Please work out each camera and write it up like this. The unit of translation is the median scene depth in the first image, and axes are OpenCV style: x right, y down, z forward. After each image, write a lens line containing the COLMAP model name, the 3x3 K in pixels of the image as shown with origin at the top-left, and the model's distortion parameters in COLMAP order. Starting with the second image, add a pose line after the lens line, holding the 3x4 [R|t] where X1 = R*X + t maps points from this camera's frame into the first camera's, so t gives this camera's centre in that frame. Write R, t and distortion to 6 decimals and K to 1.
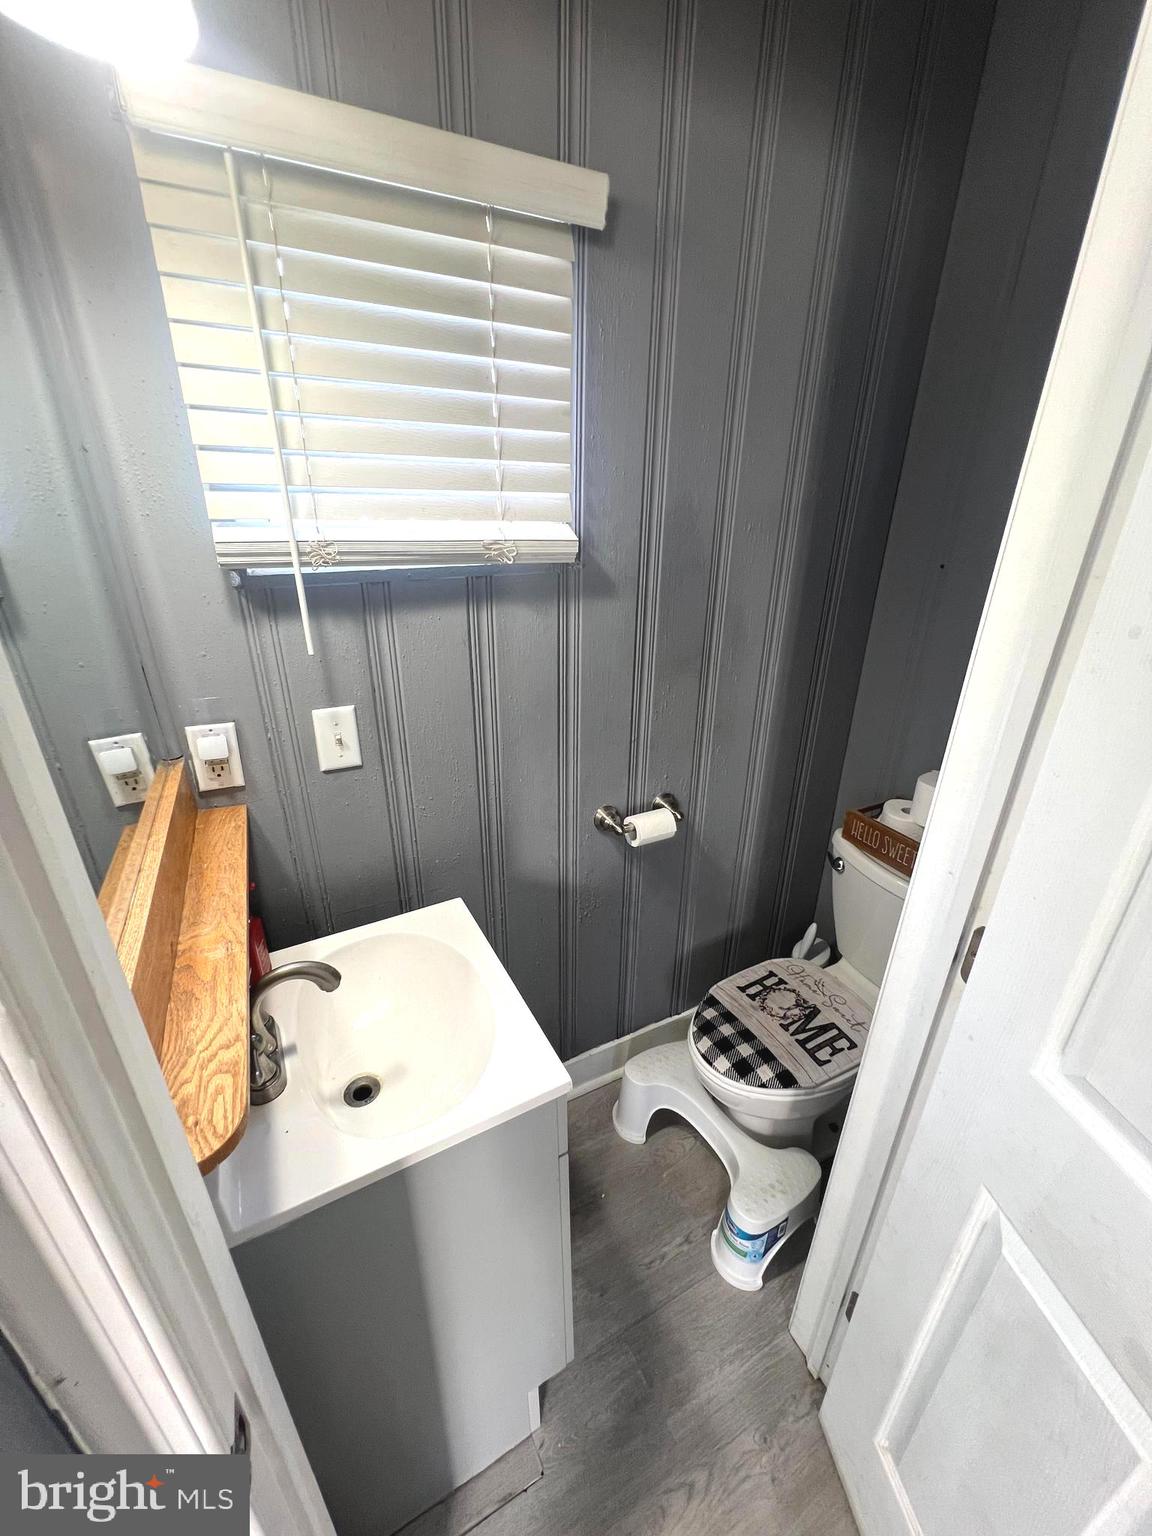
lens RADIAL K [[611.7, 0, 577.7], [0, 611.7, 767.5], [0, 0, 1]] dist [-0.001067, 0.000265]
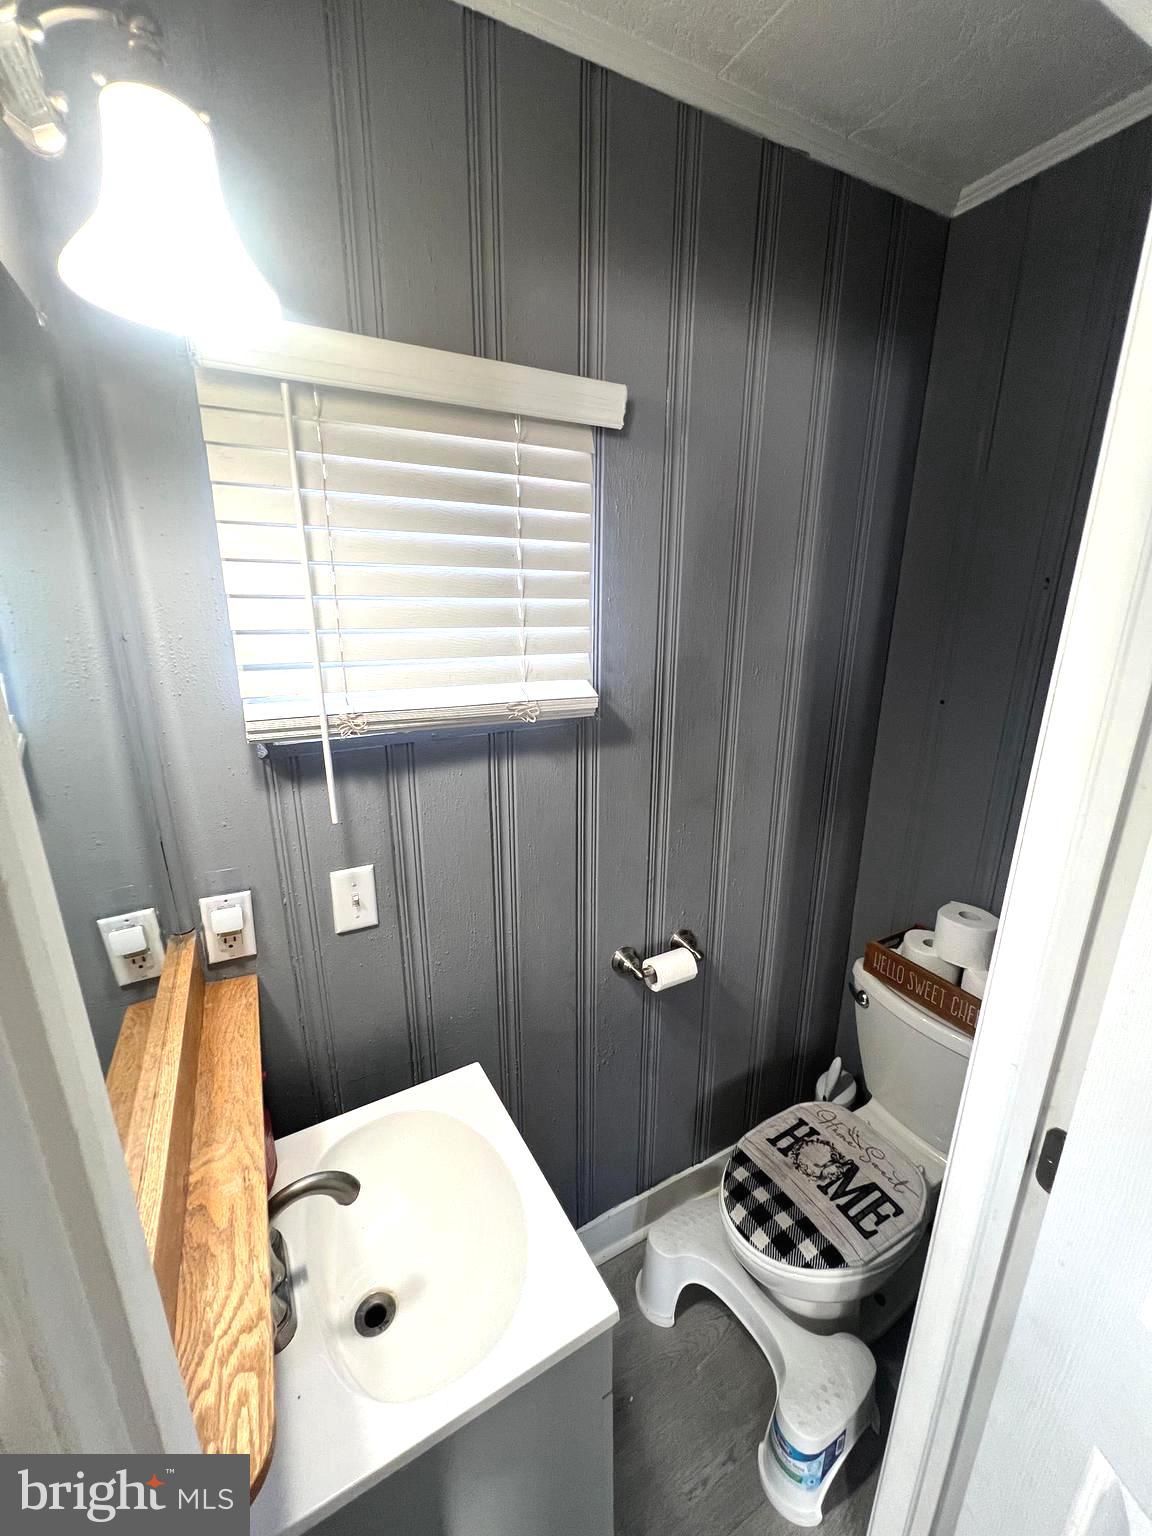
lens RADIAL K [[611.7, 0, 578.4], [0, 611.7, 771.2], [0, 0, 1]] dist [0.000643, 0.000058]
pose [[0.999641, -0.014477, 0.022545, -0.061940], [0.017339, 0.991042, -0.132423, -0.123041], [-0.020426, 0.132767, 0.990937, 0.005525]]
